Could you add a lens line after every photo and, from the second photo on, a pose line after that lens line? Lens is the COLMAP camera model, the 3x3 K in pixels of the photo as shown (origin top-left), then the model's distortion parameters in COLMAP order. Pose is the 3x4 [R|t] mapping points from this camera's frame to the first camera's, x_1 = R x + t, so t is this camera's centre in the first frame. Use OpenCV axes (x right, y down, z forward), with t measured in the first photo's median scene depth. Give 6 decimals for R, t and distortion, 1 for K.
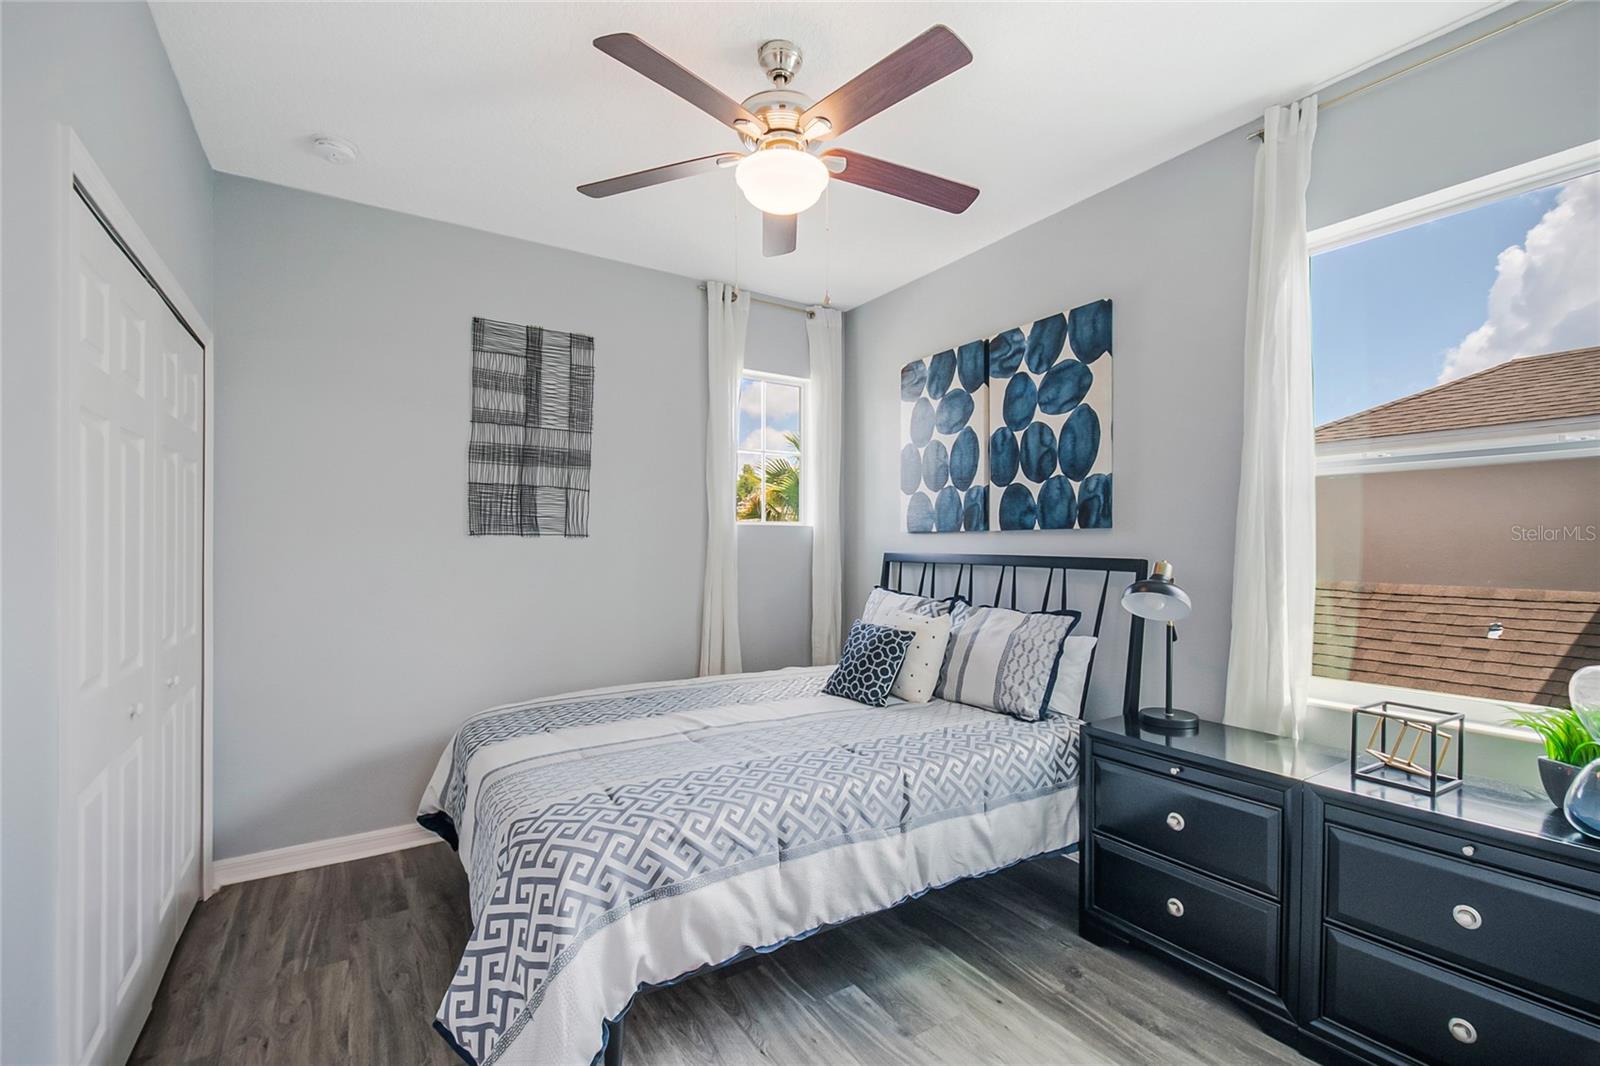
lens RADIAL K [[715.5, 0, 811.1], [0, 715.5, 545.8], [0, 0, 1]] dist [0.015020, -0.019640]
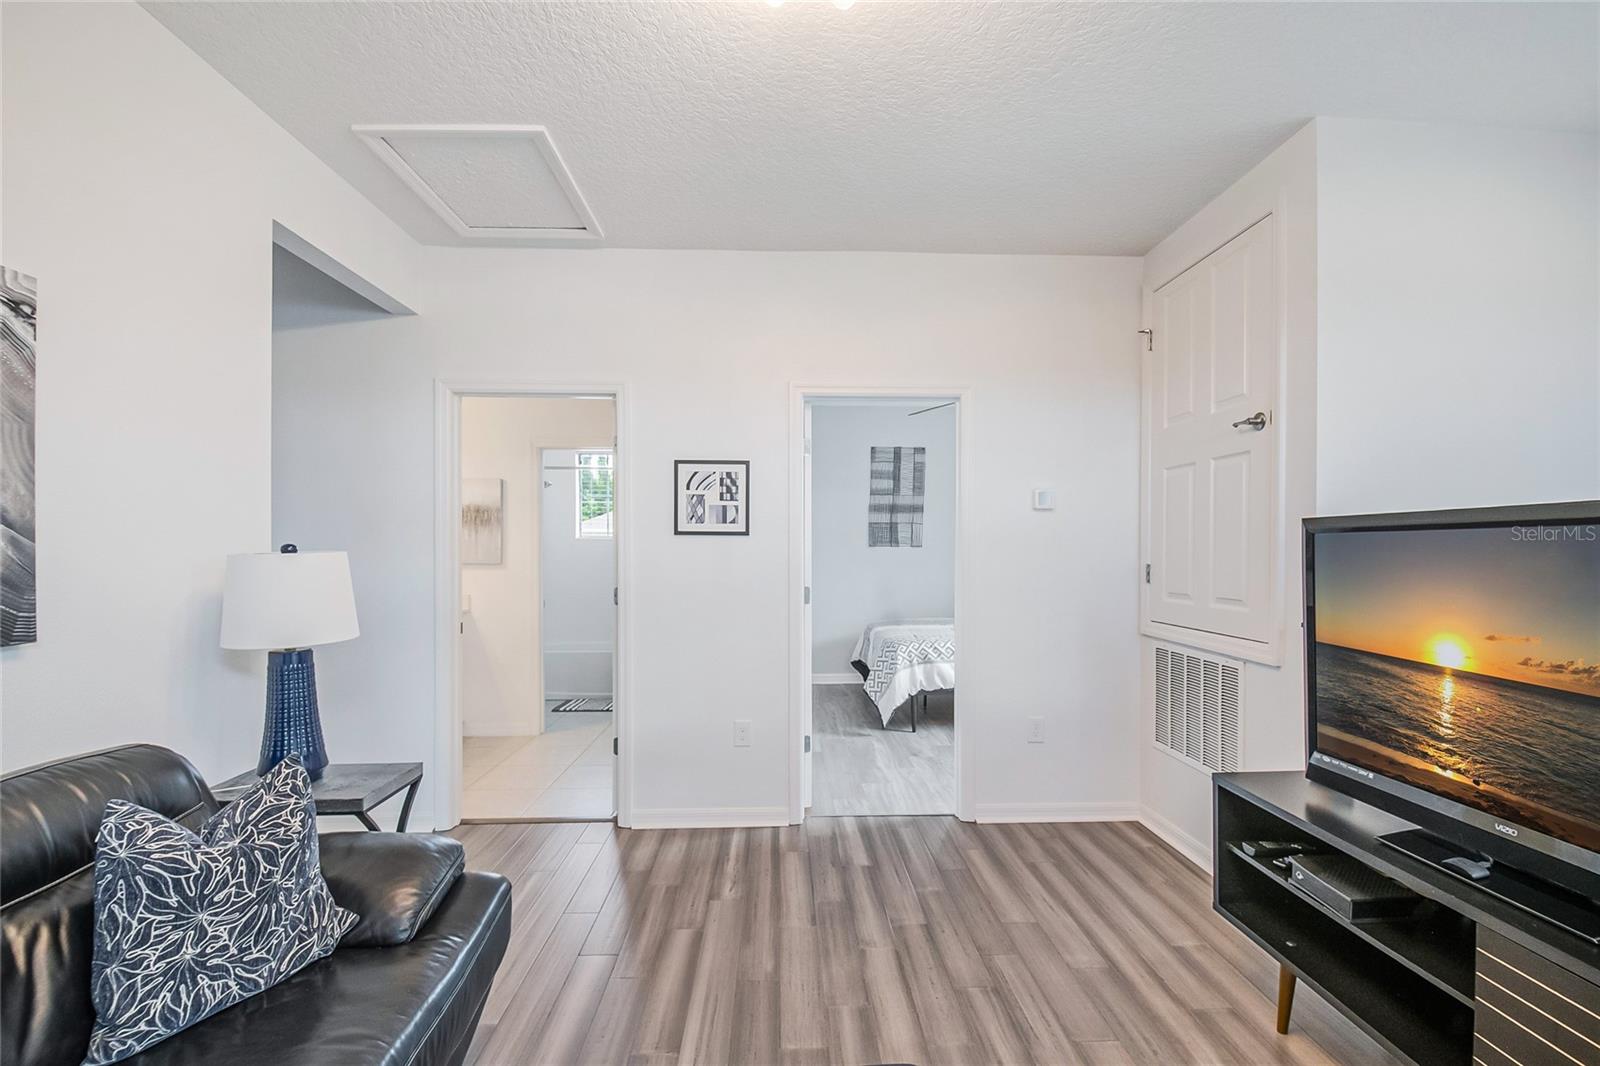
lens RADIAL K [[715.5, 0, 811.1], [0, 715.5, 545.8], [0, 0, 1]] dist [0.015020, -0.019640]
pose [[0.870884, -0.000305, -0.491488, 0.430978], [-0.001633, 0.999992, -0.003515, -0.008727], [0.491485, 0.003864, 0.870877, -0.963119]]
